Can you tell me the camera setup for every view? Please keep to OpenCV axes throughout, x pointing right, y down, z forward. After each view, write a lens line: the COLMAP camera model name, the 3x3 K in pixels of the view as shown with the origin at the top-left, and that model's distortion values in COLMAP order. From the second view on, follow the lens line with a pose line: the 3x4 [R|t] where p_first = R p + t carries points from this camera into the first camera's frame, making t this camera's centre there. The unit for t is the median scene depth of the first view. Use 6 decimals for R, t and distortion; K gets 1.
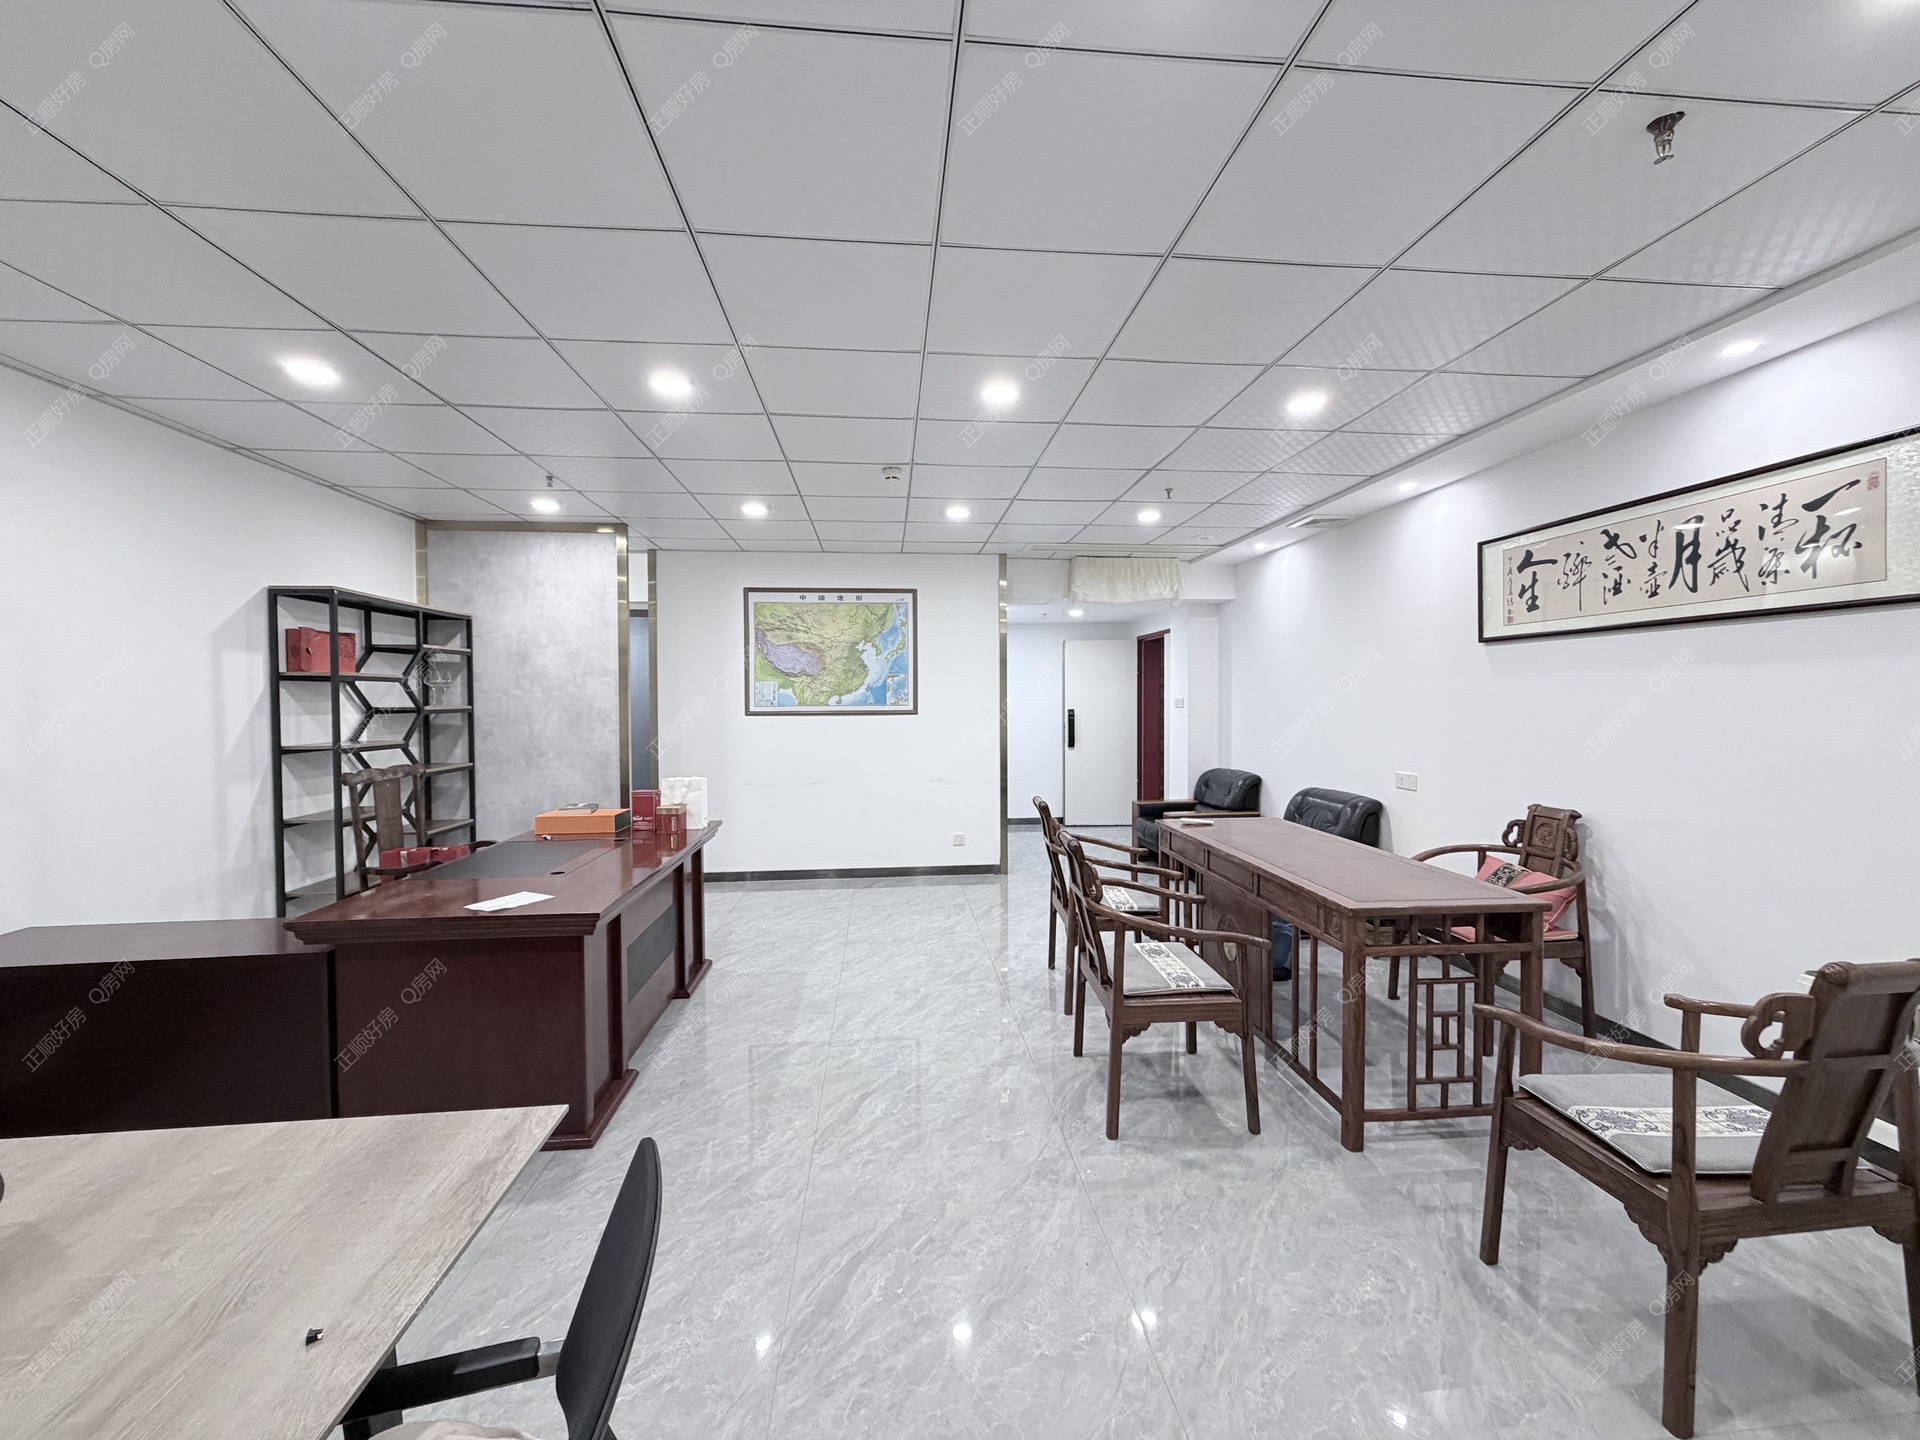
lens RADIAL K [[768.5, 0, 960.0], [0, 768.5, 720.0], [0, 0, 1]] dist [0.000543, 0.000136]
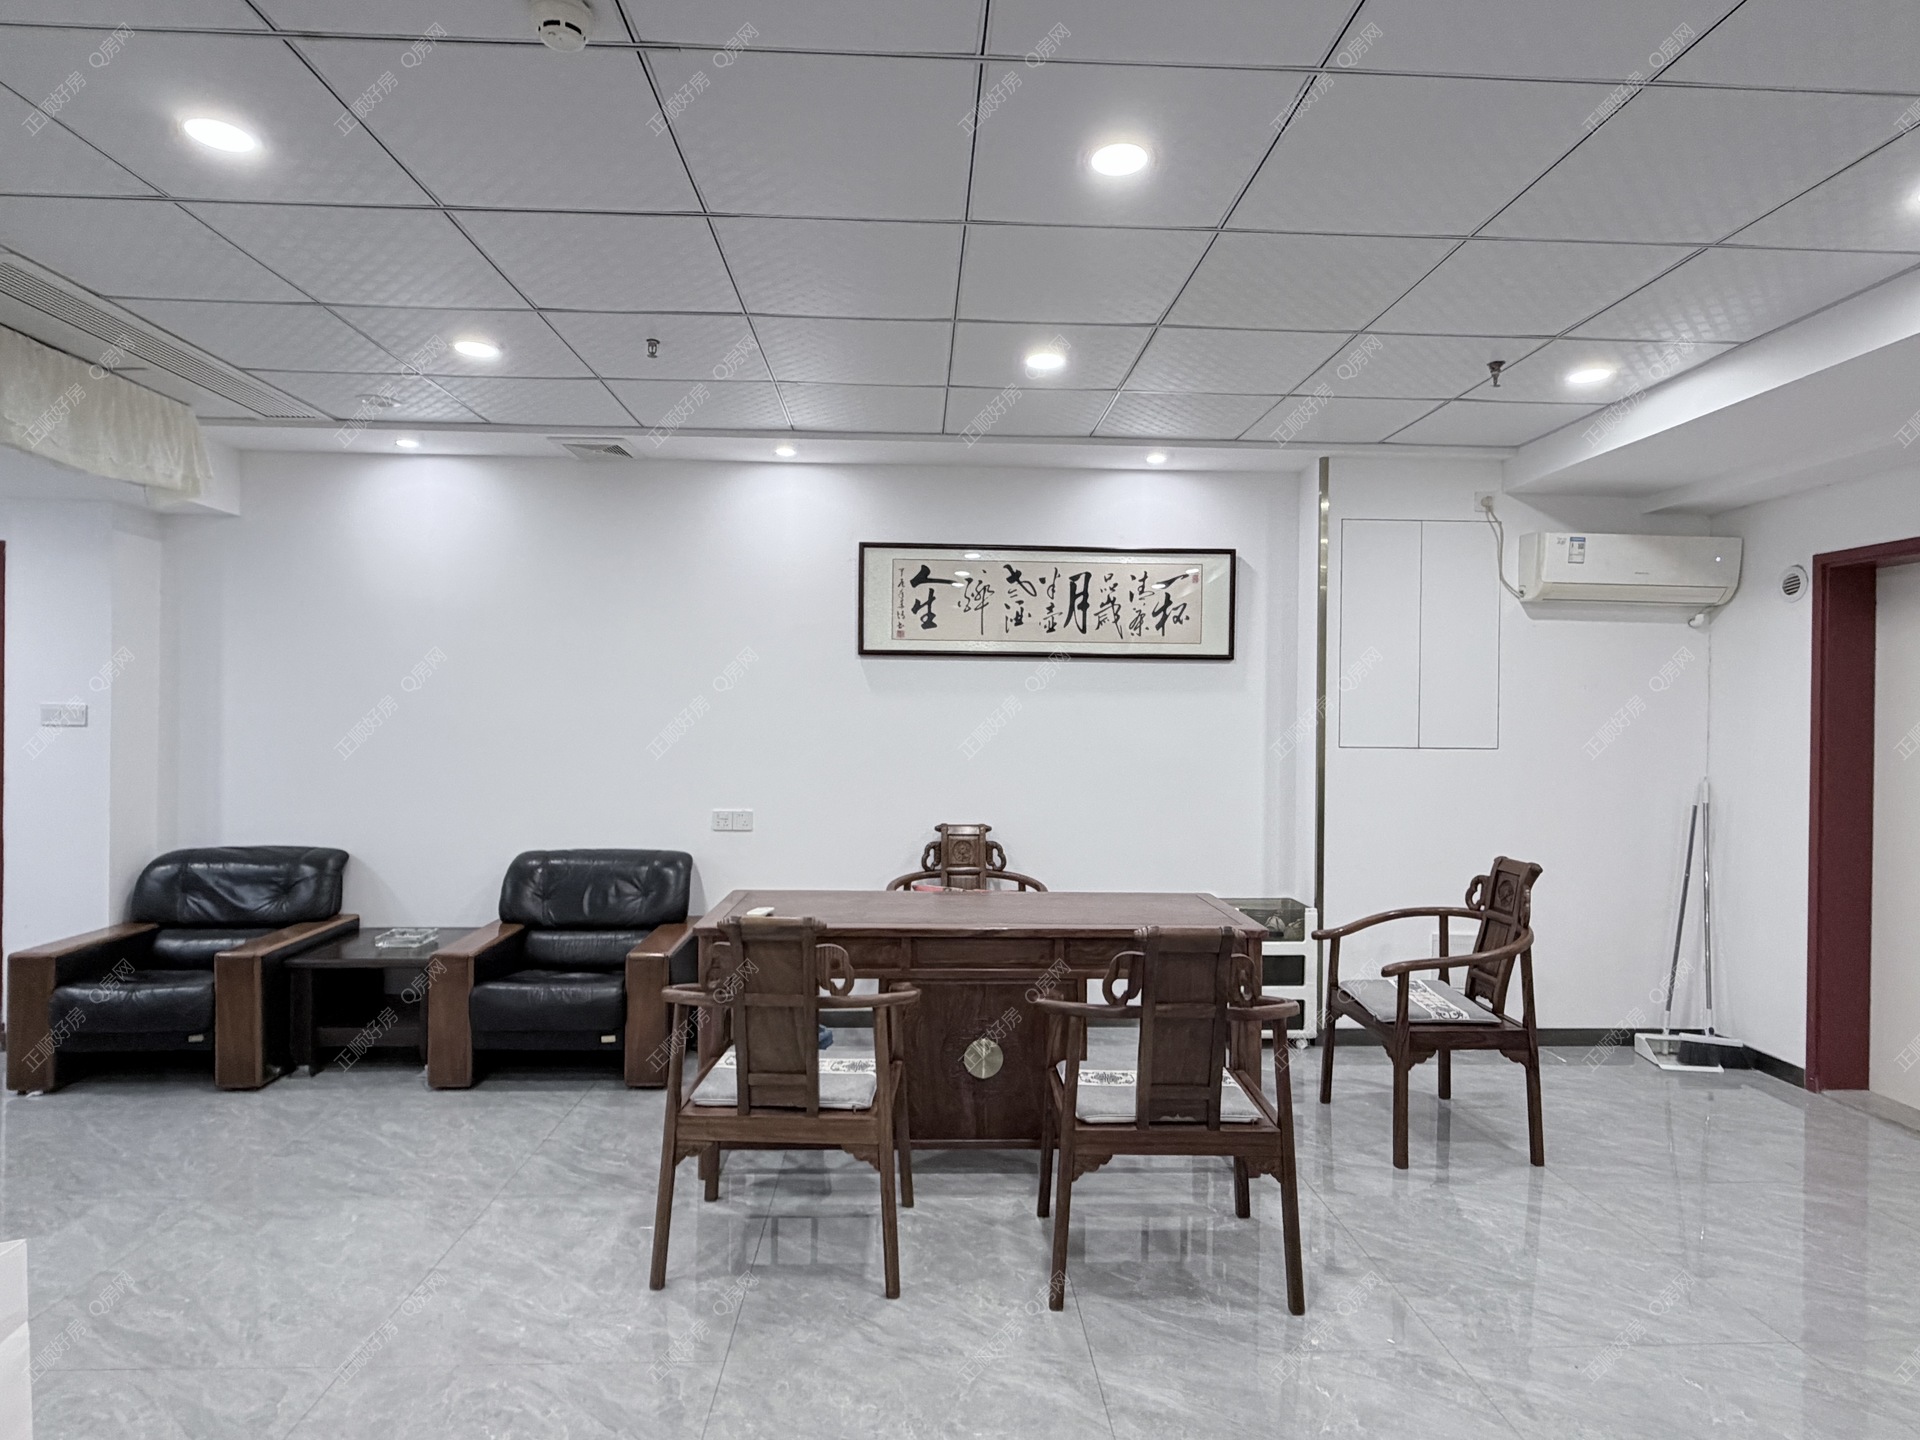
lens RADIAL K [[974.4, 0, 960.0], [0, 974.4, 720.0], [0, 0, 1]] dist [-0.001423, -0.000265]
pose [[0.058591, 0.002376, 0.998279, -0.568427], [0.015675, 0.999872, -0.003300, -0.022502], [-0.998159, 0.015841, 0.058546, 1.014106]]
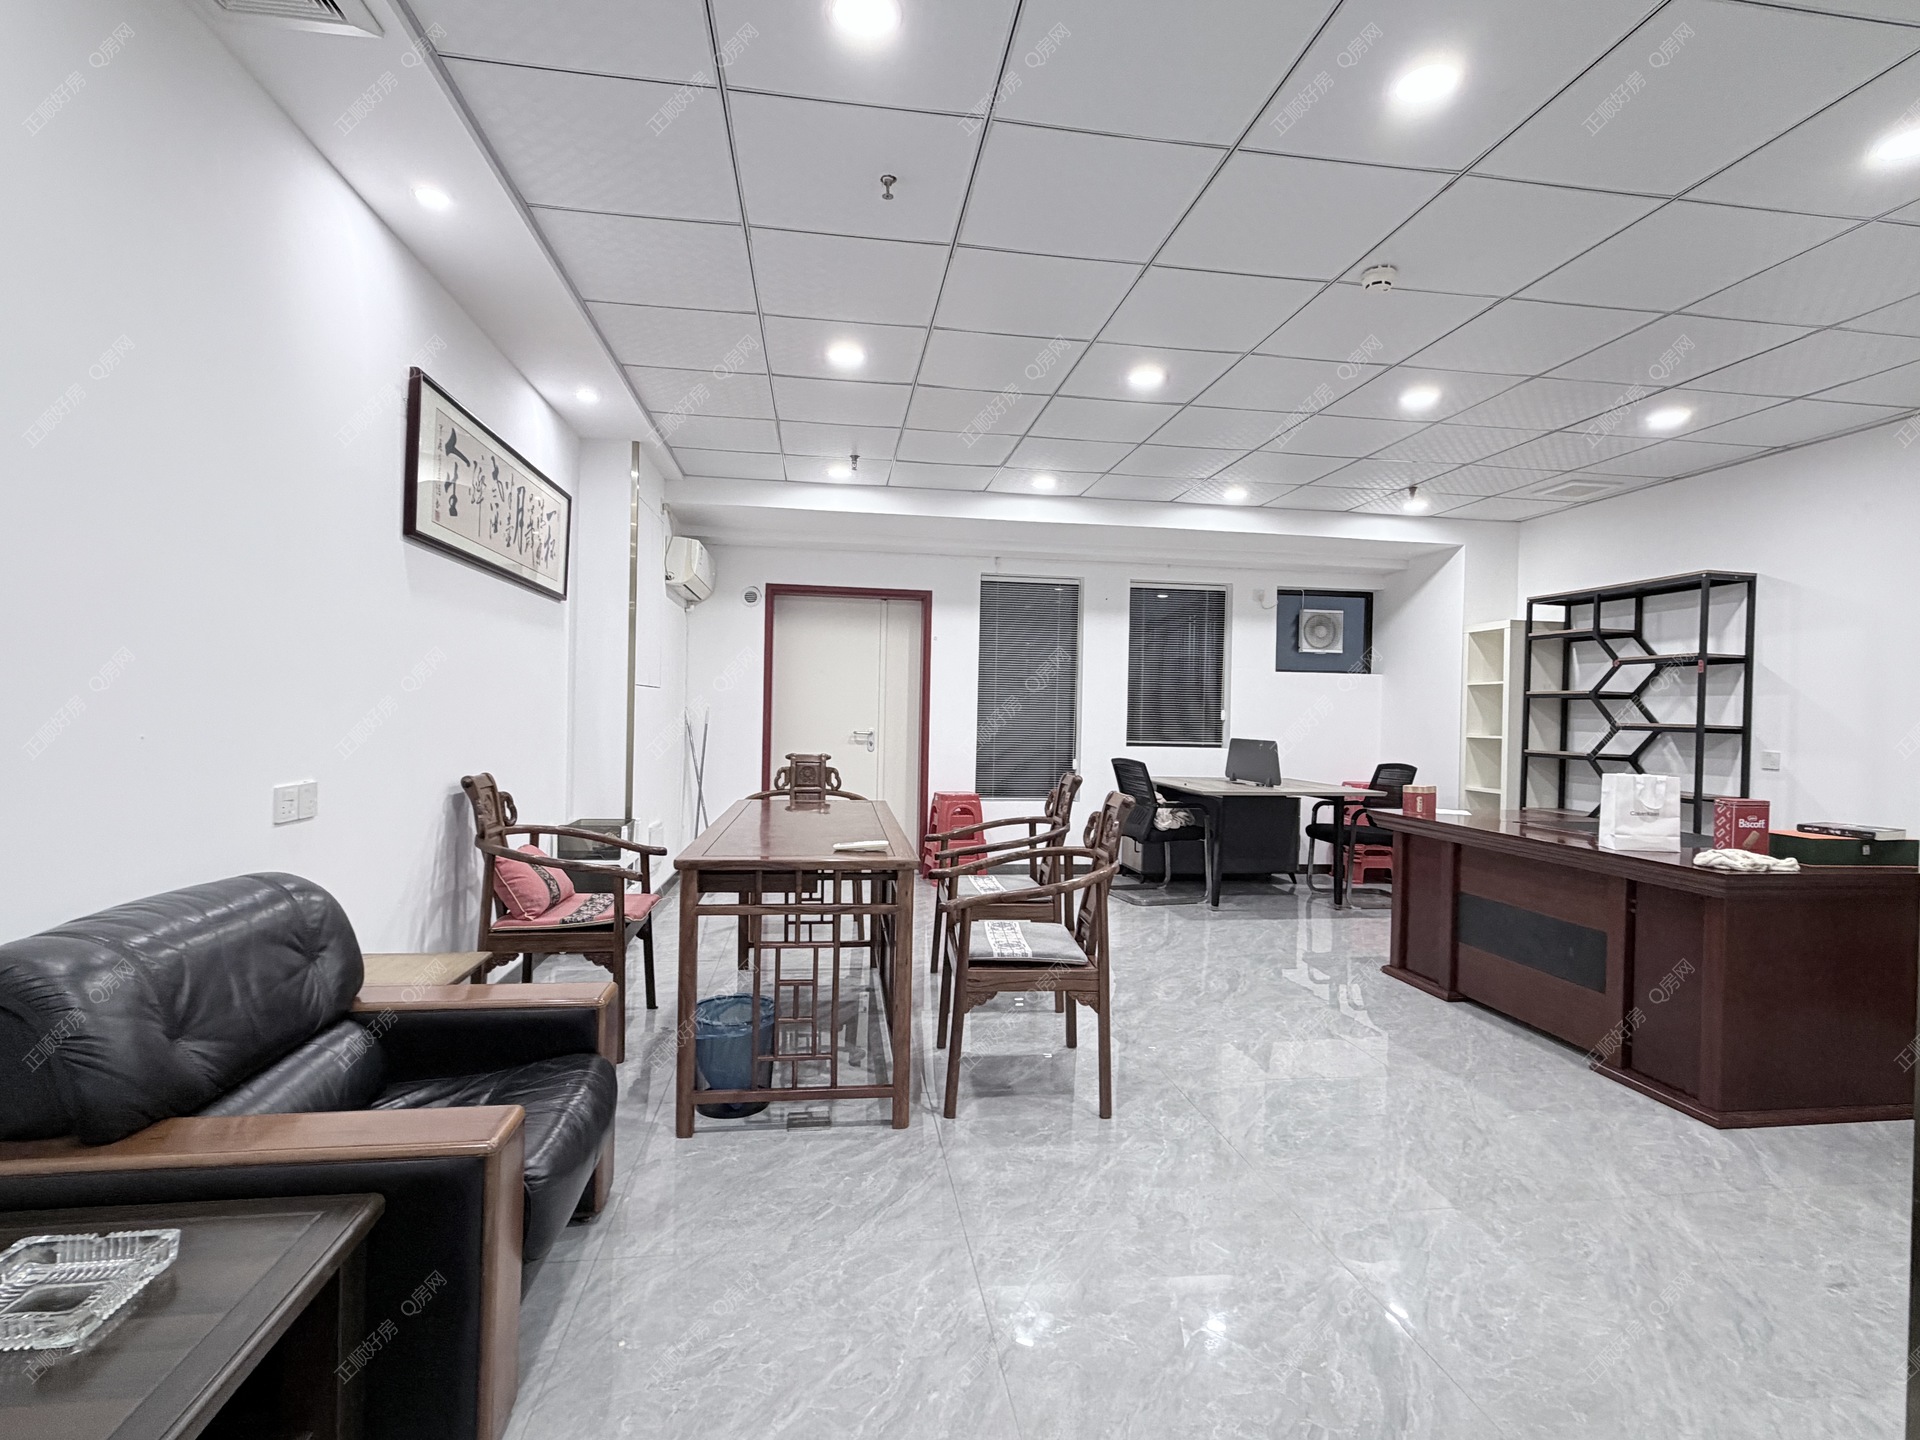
lens RADIAL K [[951.3, 0, 960.0], [0, 951.3, 720.0], [0, 0, 1]] dist [-0.000543, -0.000051]
pose [[-0.998717, -0.014531, -0.048520, 0.344672], [-0.016325, 0.999190, 0.036792, 0.013220], [0.047946, 0.037537, -0.998144, 2.209133]]
